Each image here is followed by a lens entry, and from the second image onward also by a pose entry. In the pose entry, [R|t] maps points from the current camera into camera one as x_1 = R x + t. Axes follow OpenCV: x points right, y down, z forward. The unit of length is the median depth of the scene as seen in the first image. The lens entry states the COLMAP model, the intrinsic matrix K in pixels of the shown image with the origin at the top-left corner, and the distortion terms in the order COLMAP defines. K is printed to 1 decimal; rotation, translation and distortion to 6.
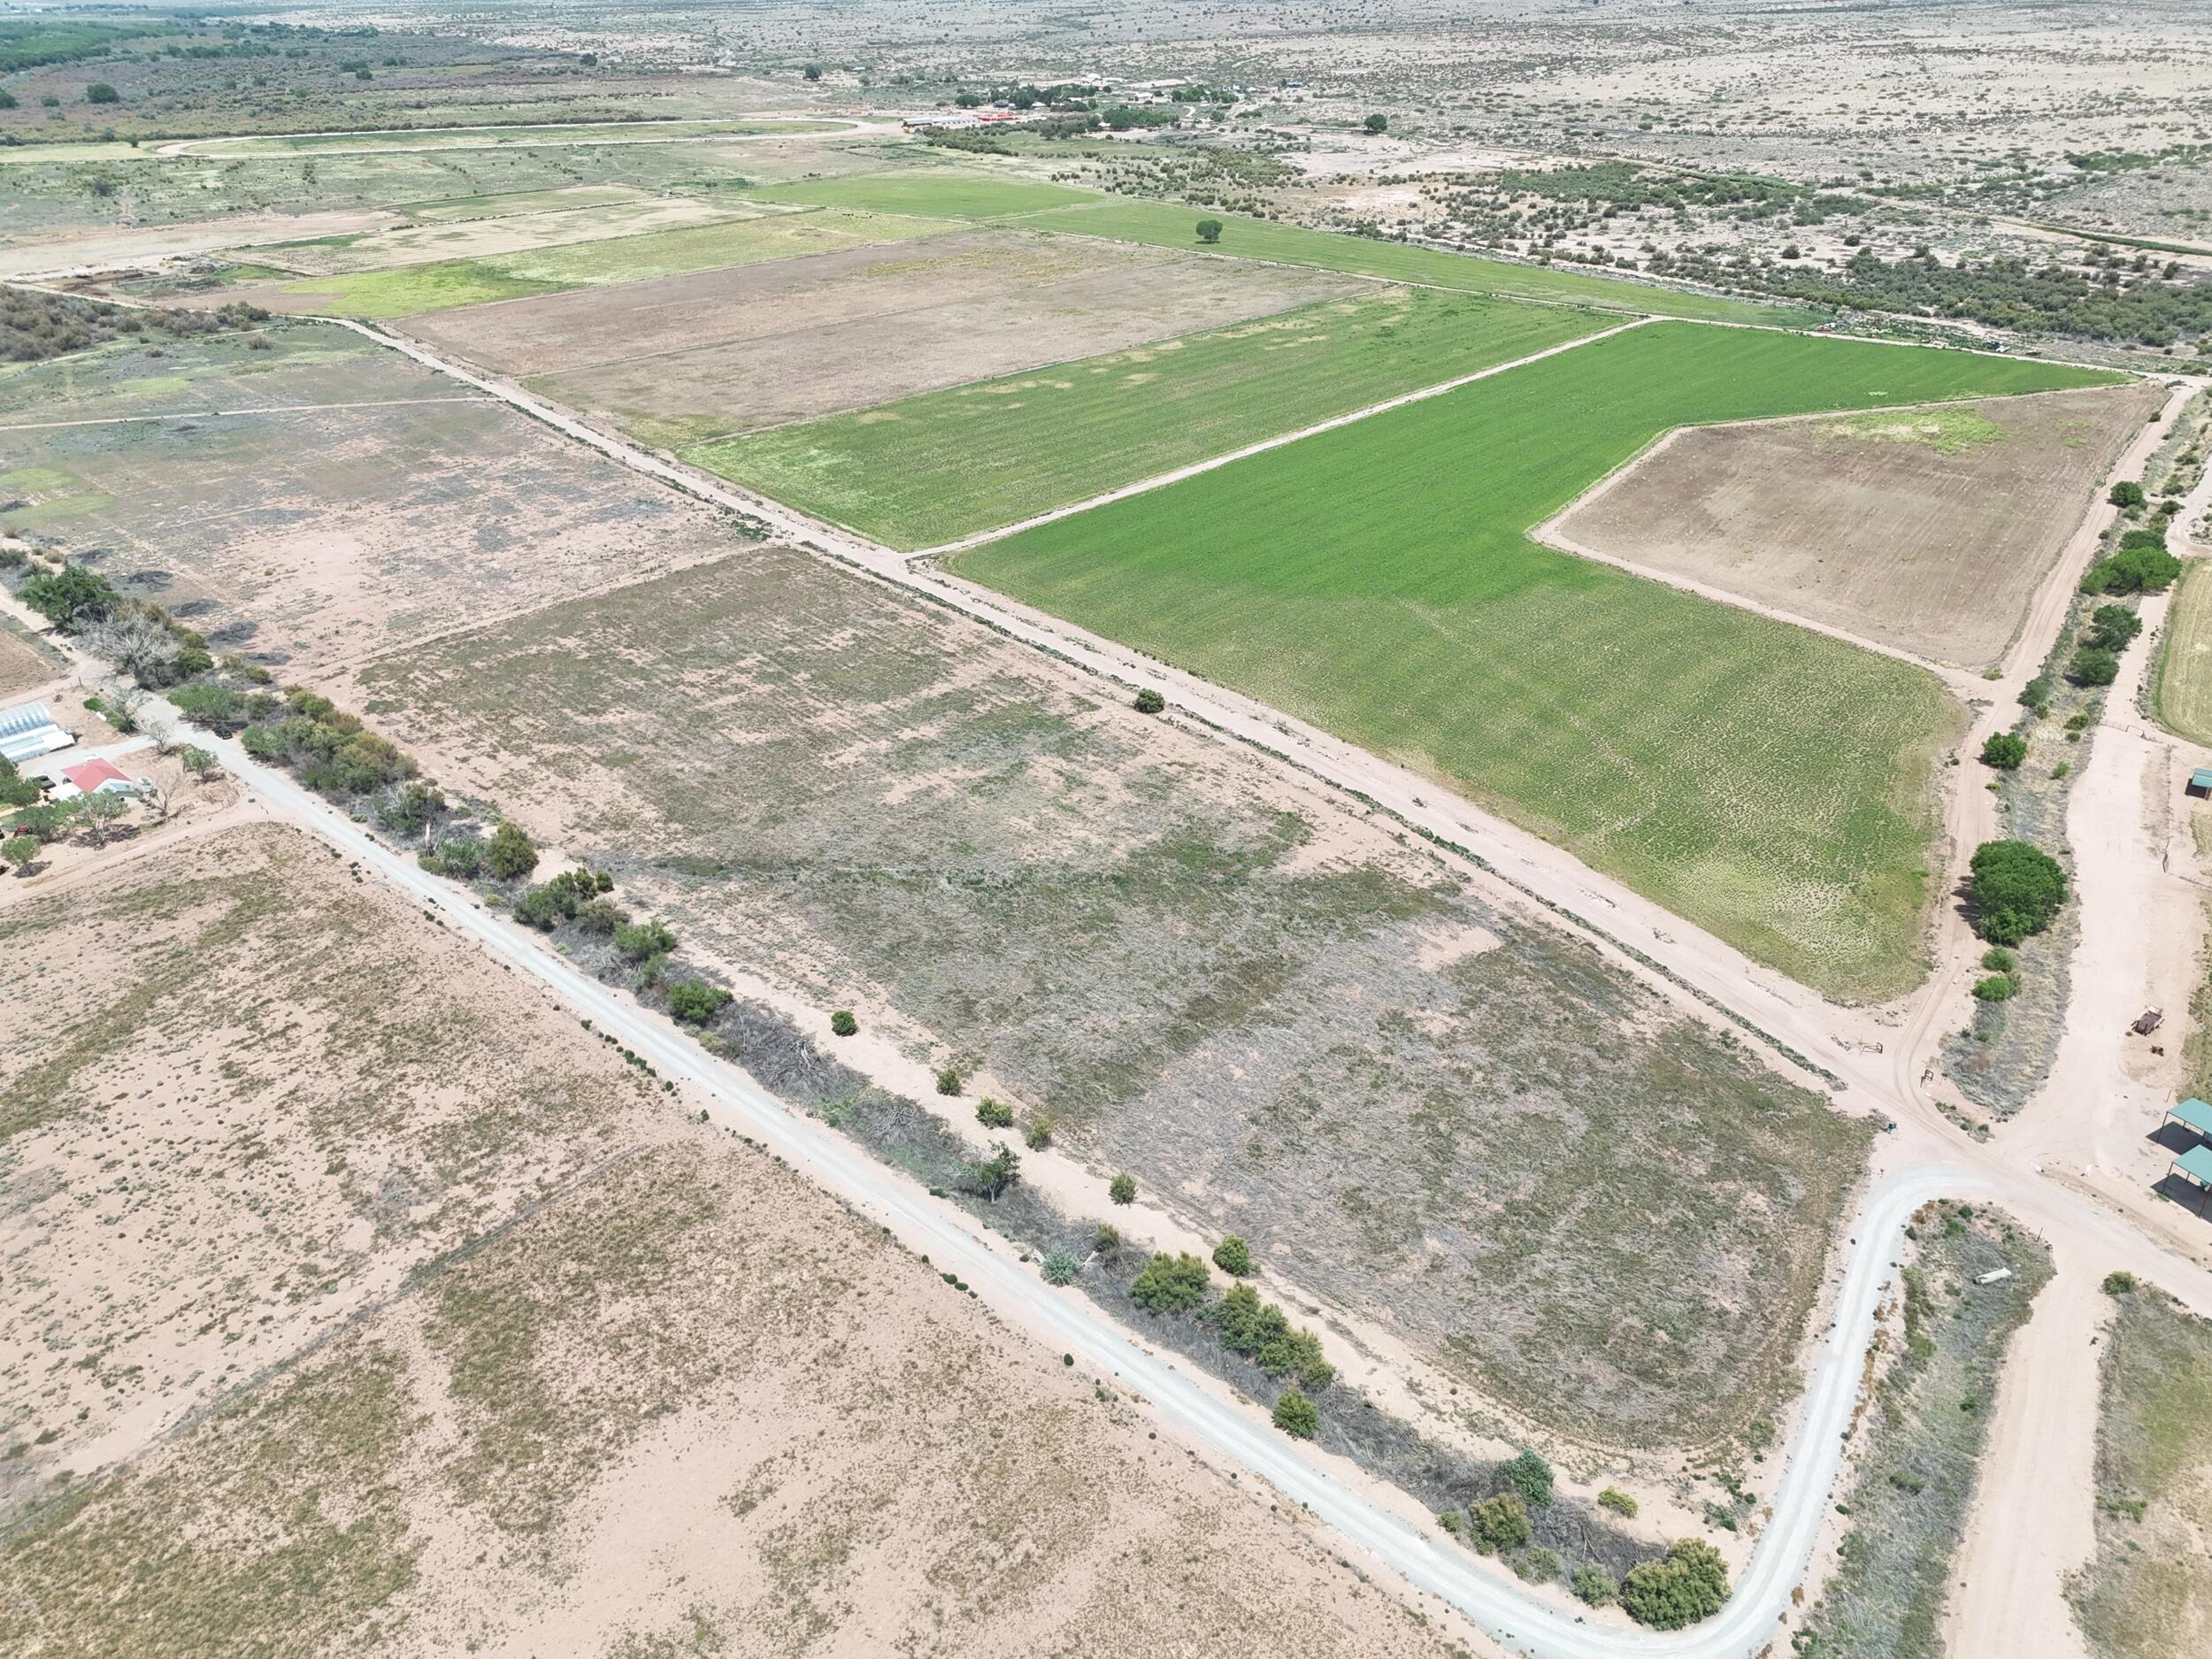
lens RADIAL K [[1628.7, 0, 1106.0], [0, 1628.7, 829.5], [0, 0, 1]] dist [0.075574, -0.072892]
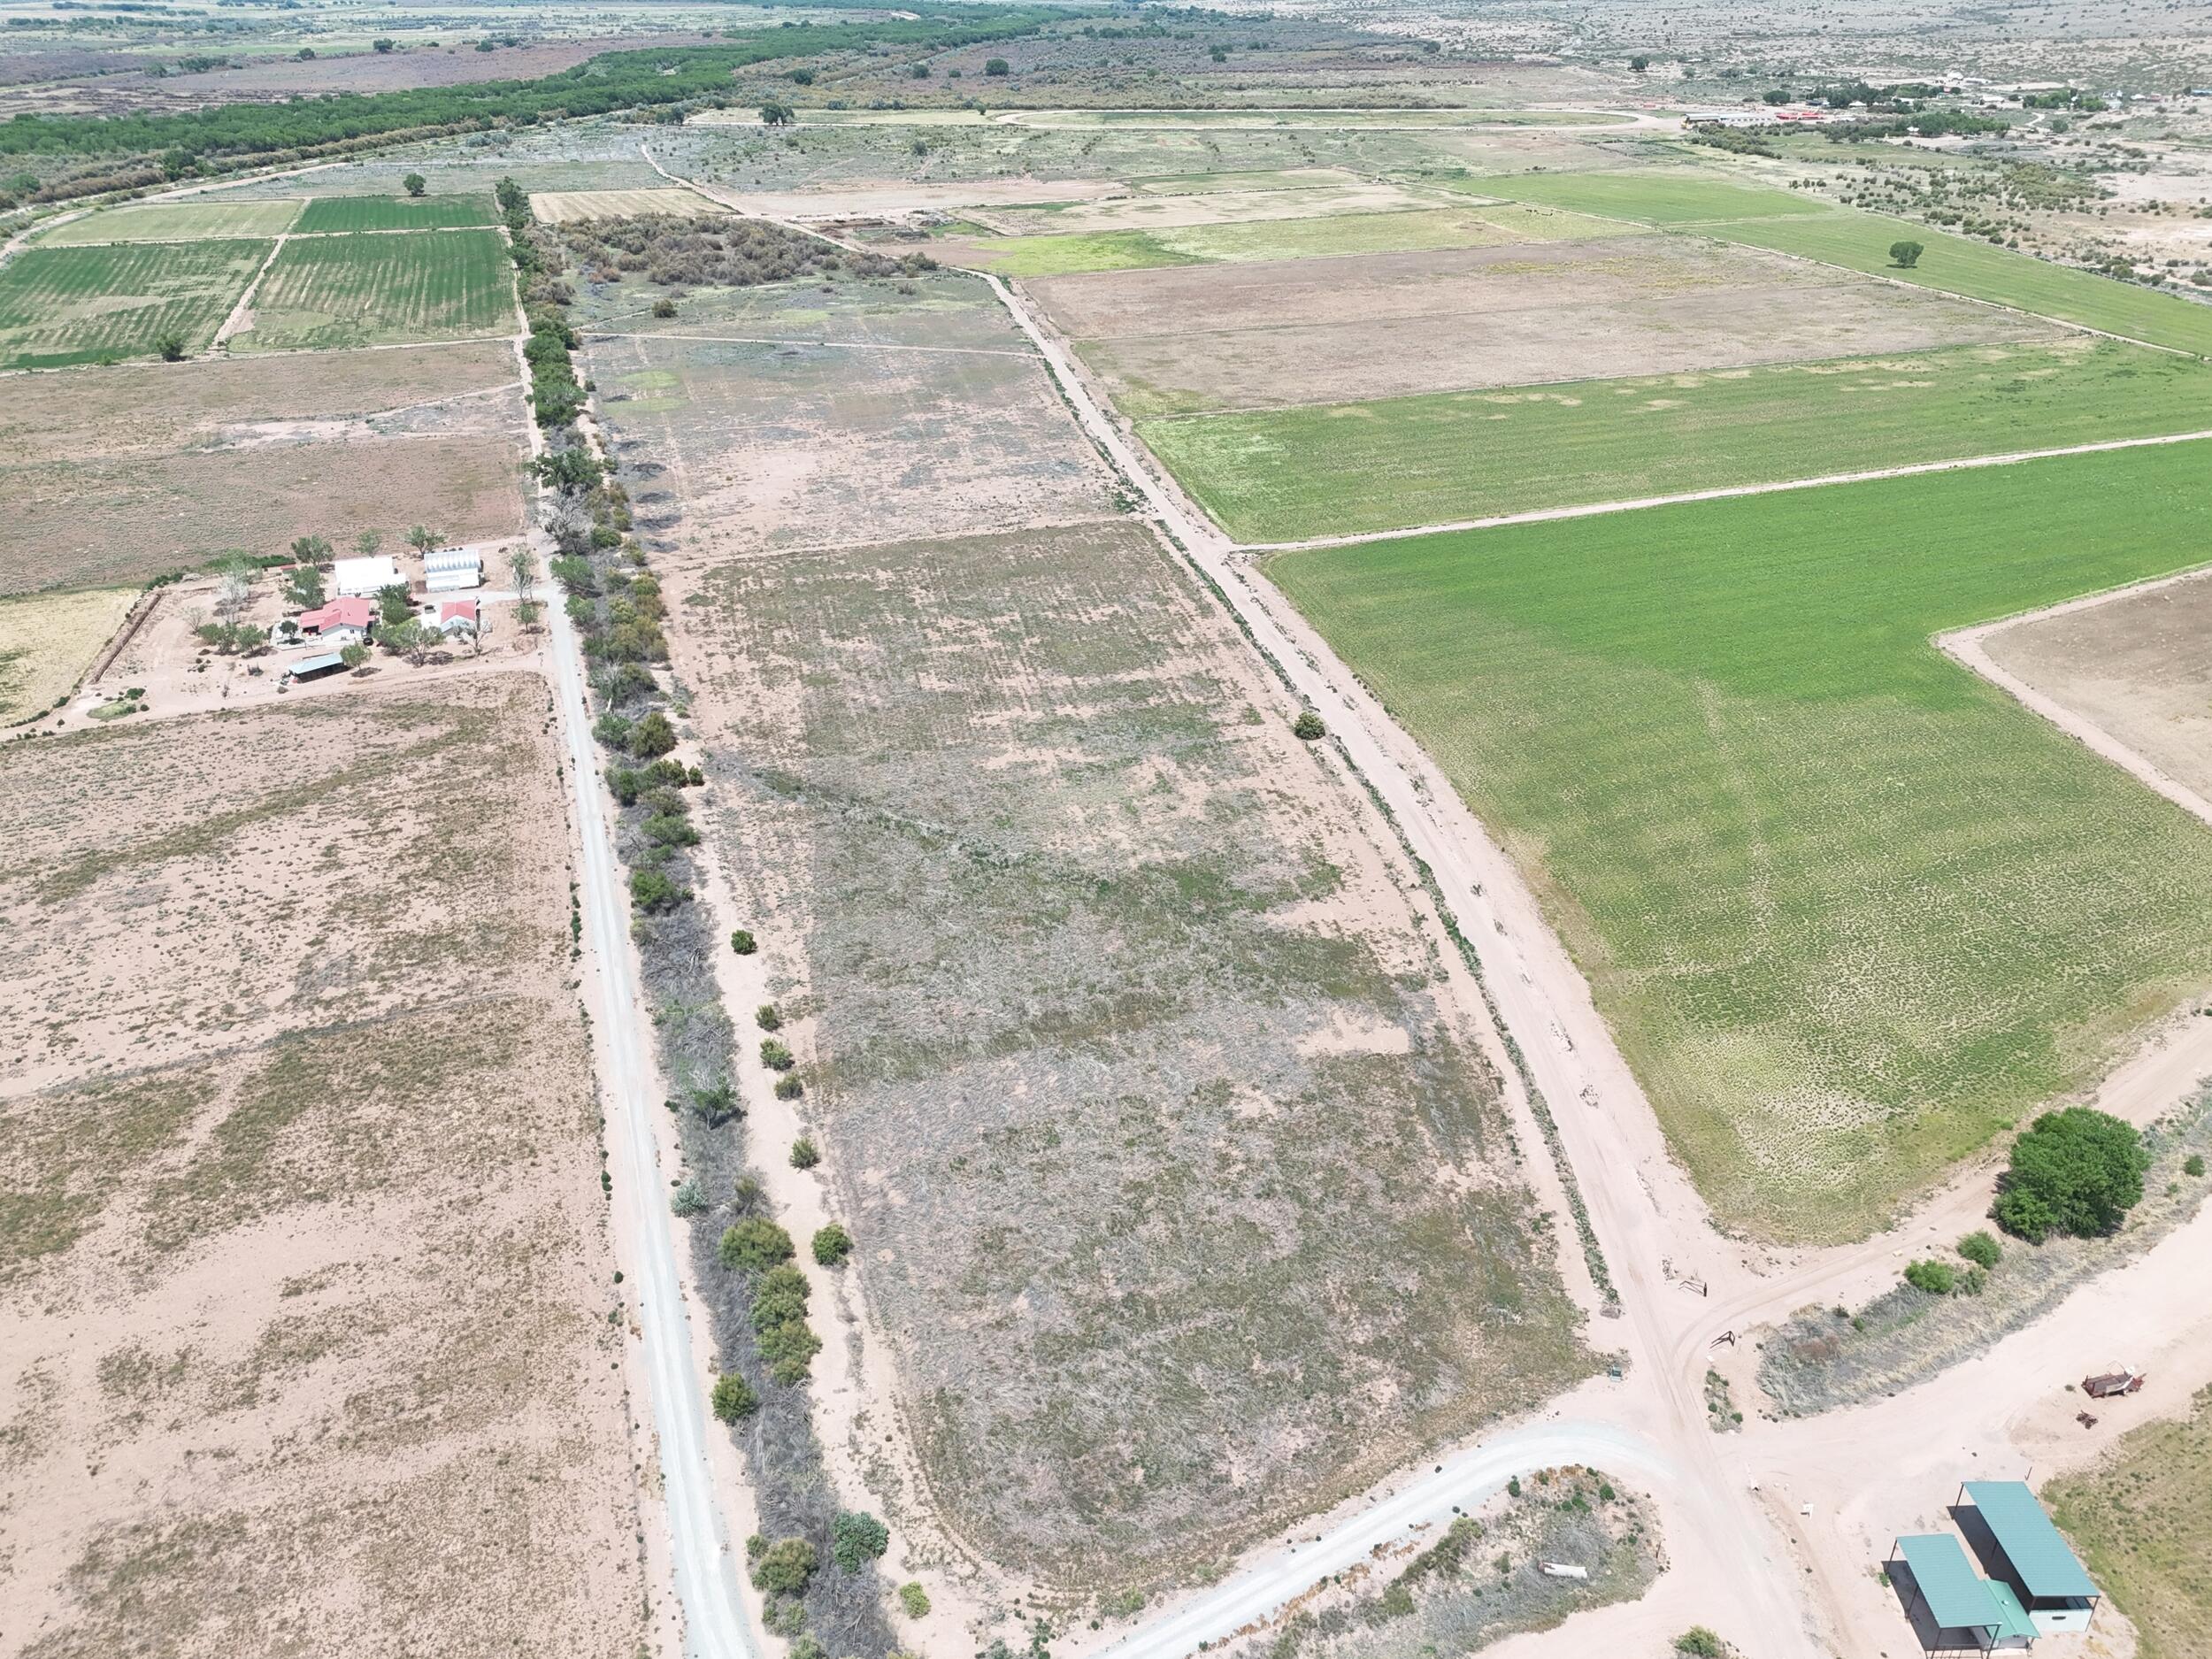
lens RADIAL K [[1628.7, 0, 1106.0], [0, 1628.7, 829.5], [0, 0, 1]] dist [0.075574, -0.072892]
pose [[0.881540, 0.227128, -0.413884, 0.385928], [-0.224670, 0.972862, 0.055349, -0.054003], [0.415223, 0.044195, 0.908645, 0.093613]]
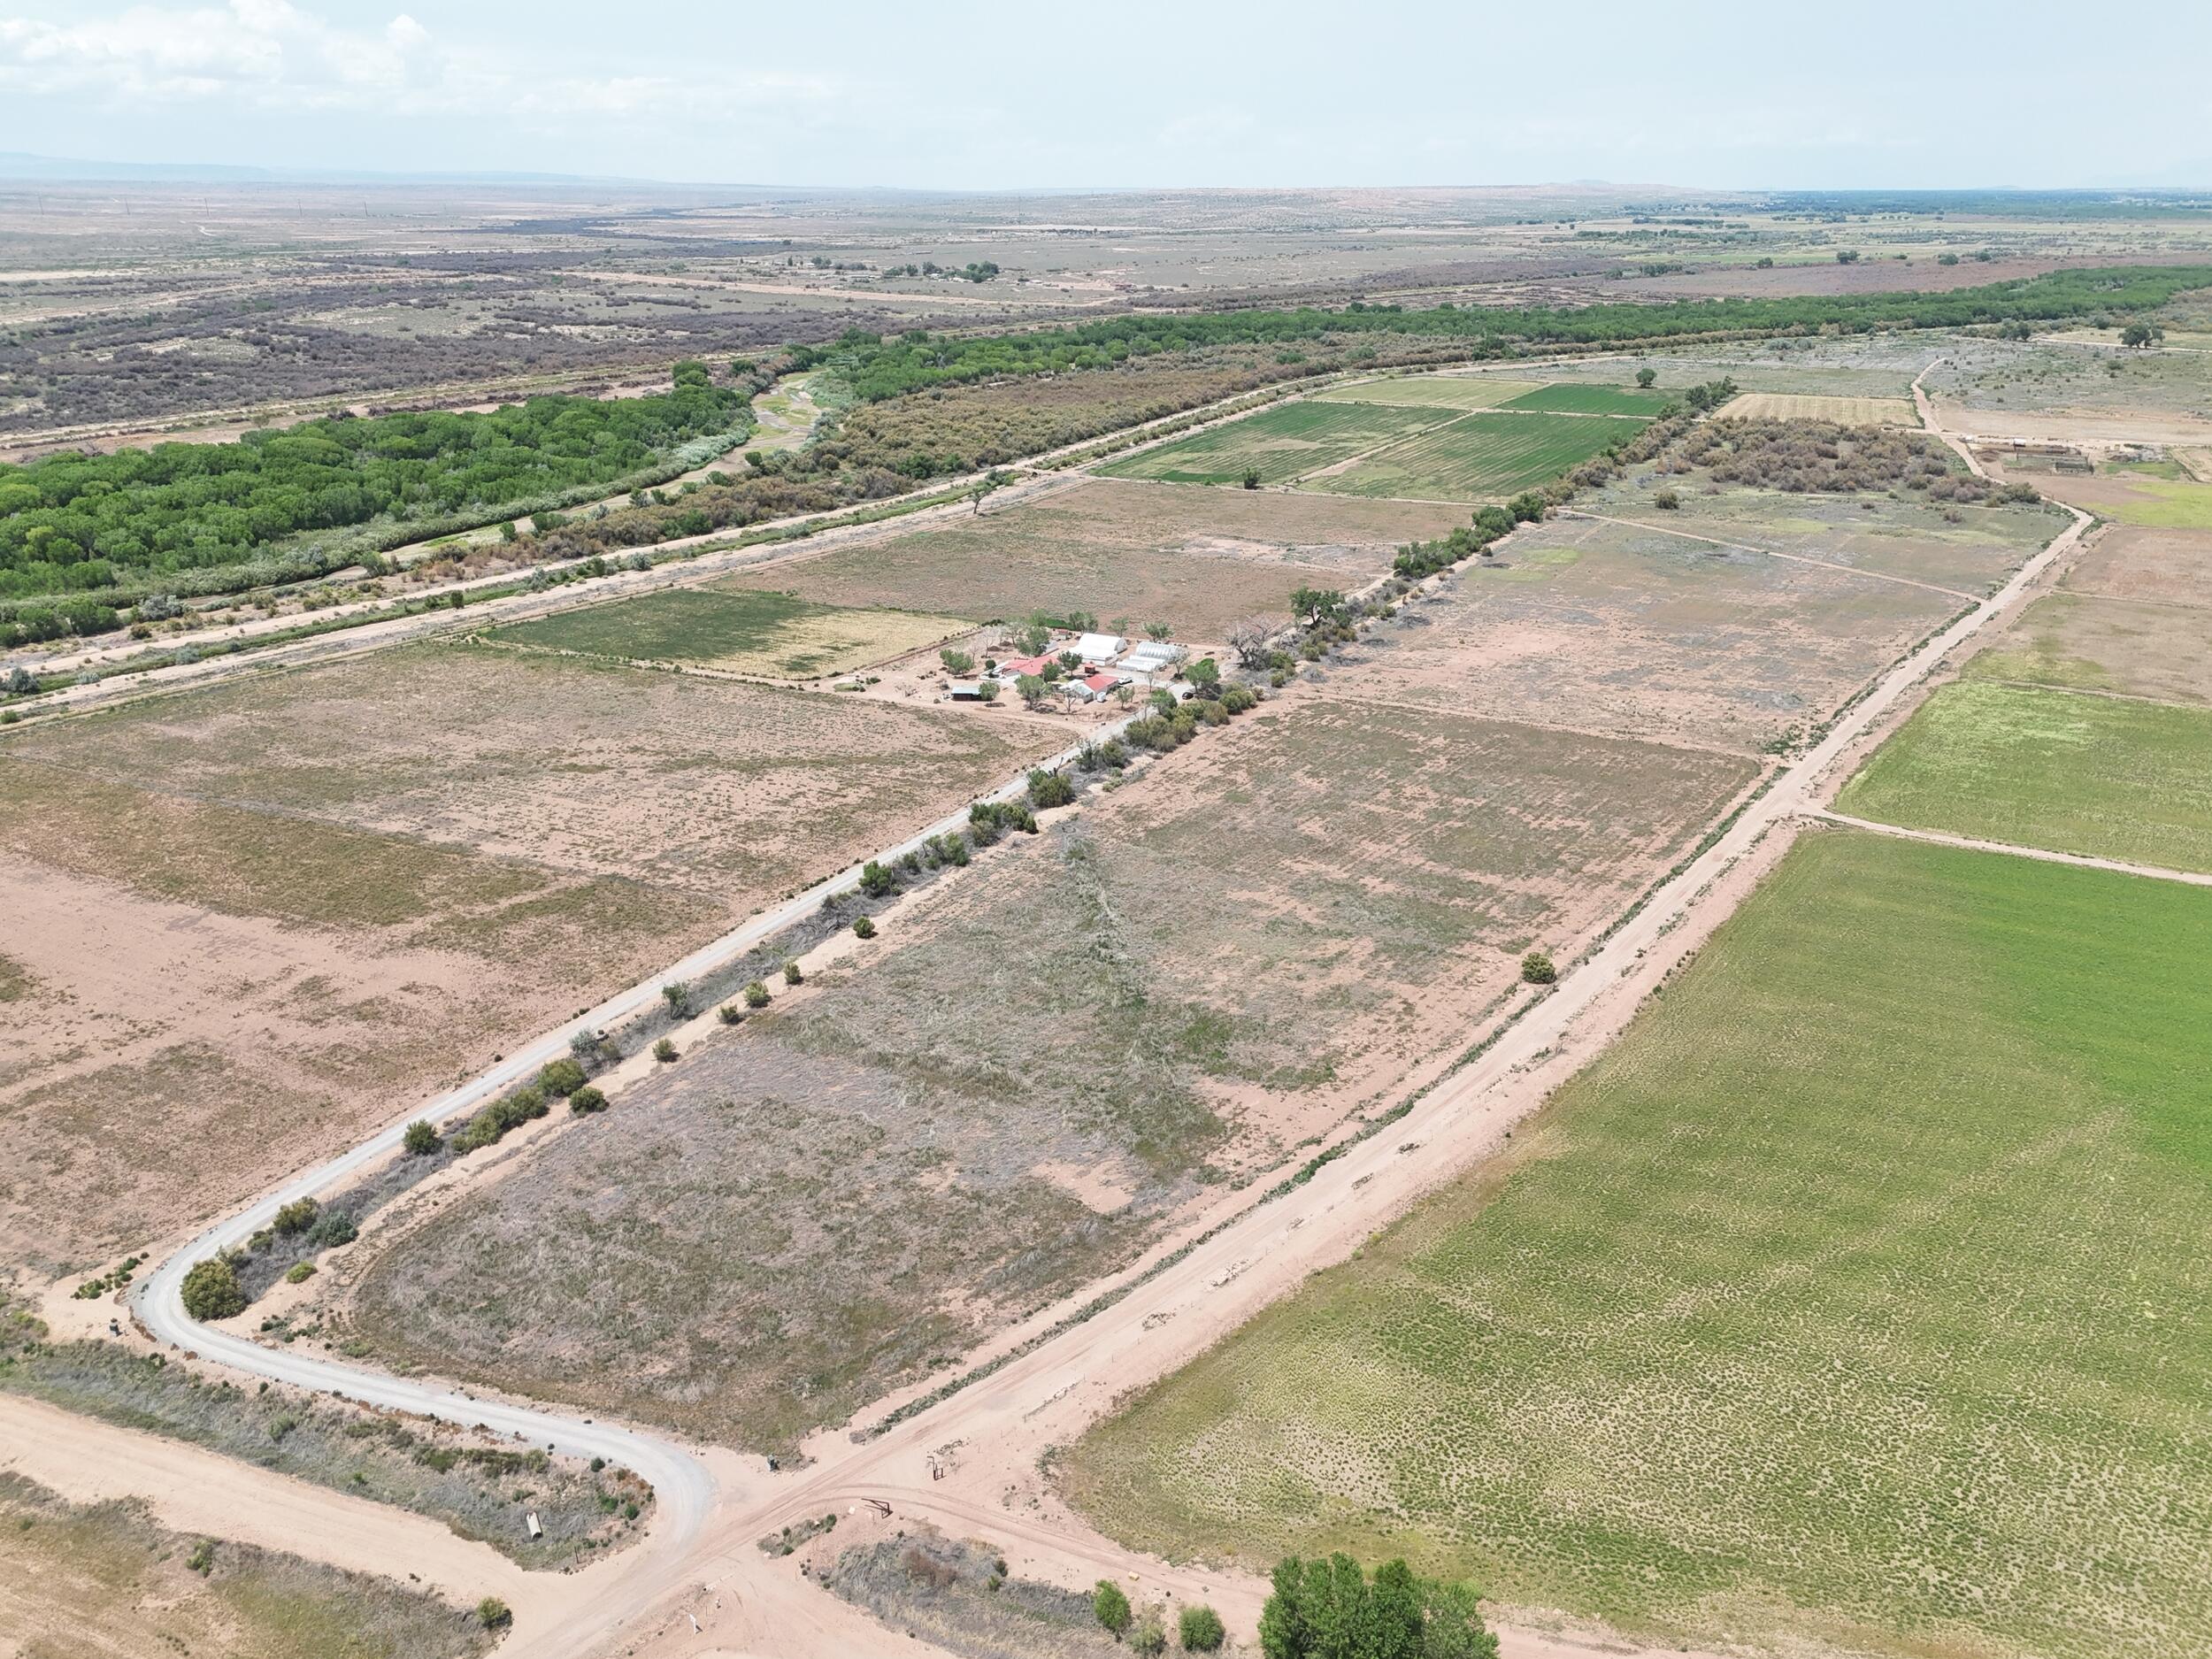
lens RADIAL K [[1628.7, 0, 1106.0], [0, 1628.7, 829.5], [0, 0, 1]] dist [0.075574, -0.072892]
pose [[0.240074, 0.364172, -0.899857, 0.856513], [-0.450748, 0.862799, 0.228919, -0.280480], [0.859762, 0.350651, 0.371285, 0.518400]]
